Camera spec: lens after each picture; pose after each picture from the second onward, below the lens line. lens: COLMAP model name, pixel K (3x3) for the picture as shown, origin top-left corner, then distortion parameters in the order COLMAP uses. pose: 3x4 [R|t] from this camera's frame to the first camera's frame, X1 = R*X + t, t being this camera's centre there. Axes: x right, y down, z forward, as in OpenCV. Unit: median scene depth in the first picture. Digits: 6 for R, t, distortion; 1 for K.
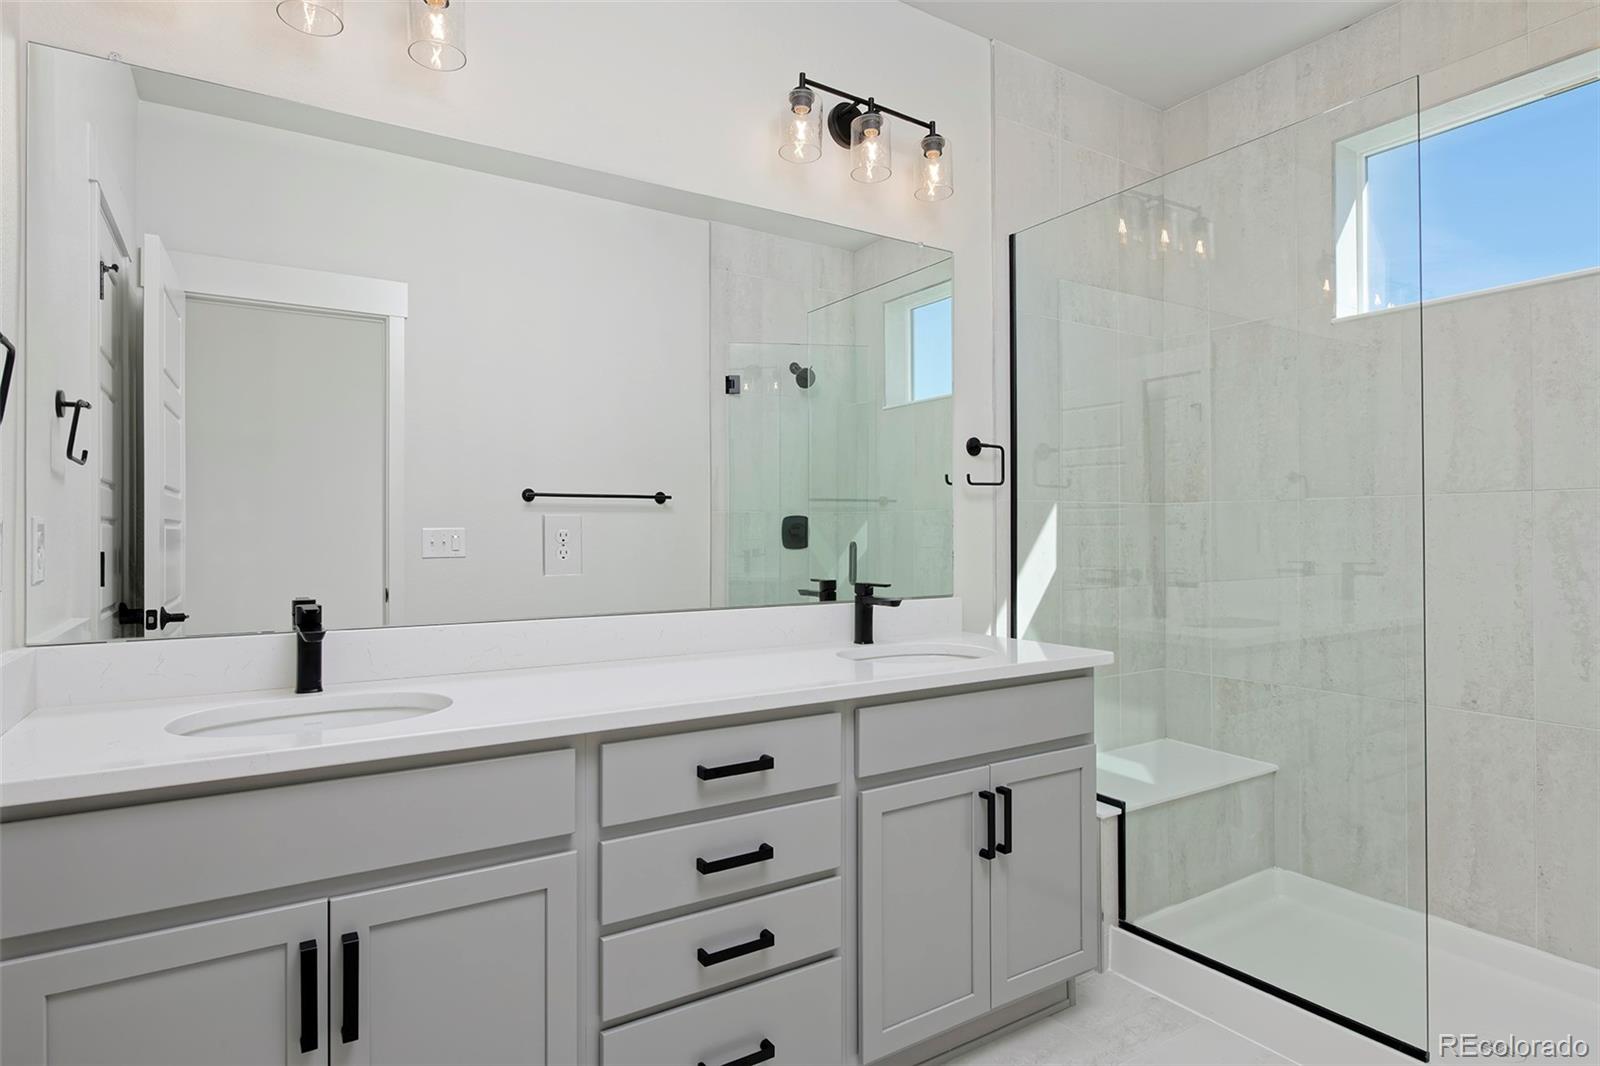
lens RADIAL K [[883.9, 0, 801.5], [0, 883.9, 537.0], [0, 0, 1]] dist [-0.002795, -0.000866]
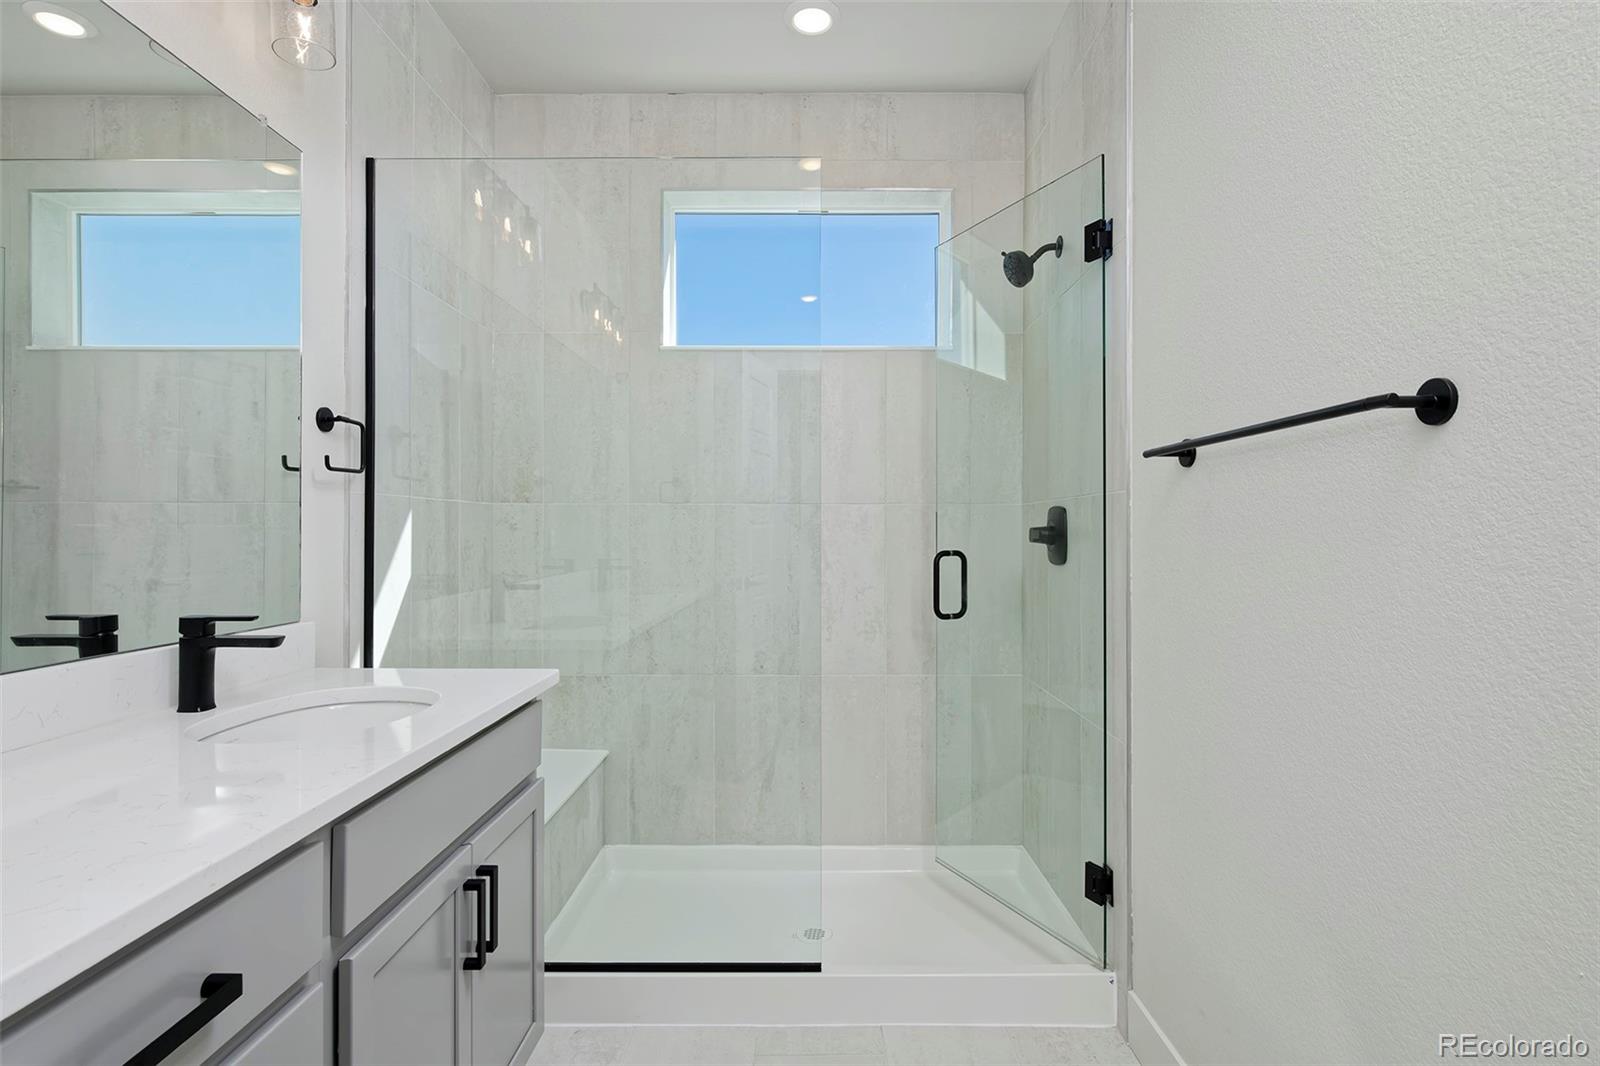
lens RADIAL K [[795.9, 0, 800.0], [0, 795.9, 533.0], [0, 0, 1]] dist [0.001098, -0.000715]
pose [[0.540043, -0.000575, 0.841637, -0.156008], [-0.000839, 0.999999, 0.001221, -0.007998], [-0.841637, -0.001365, 0.540042, 0.288158]]
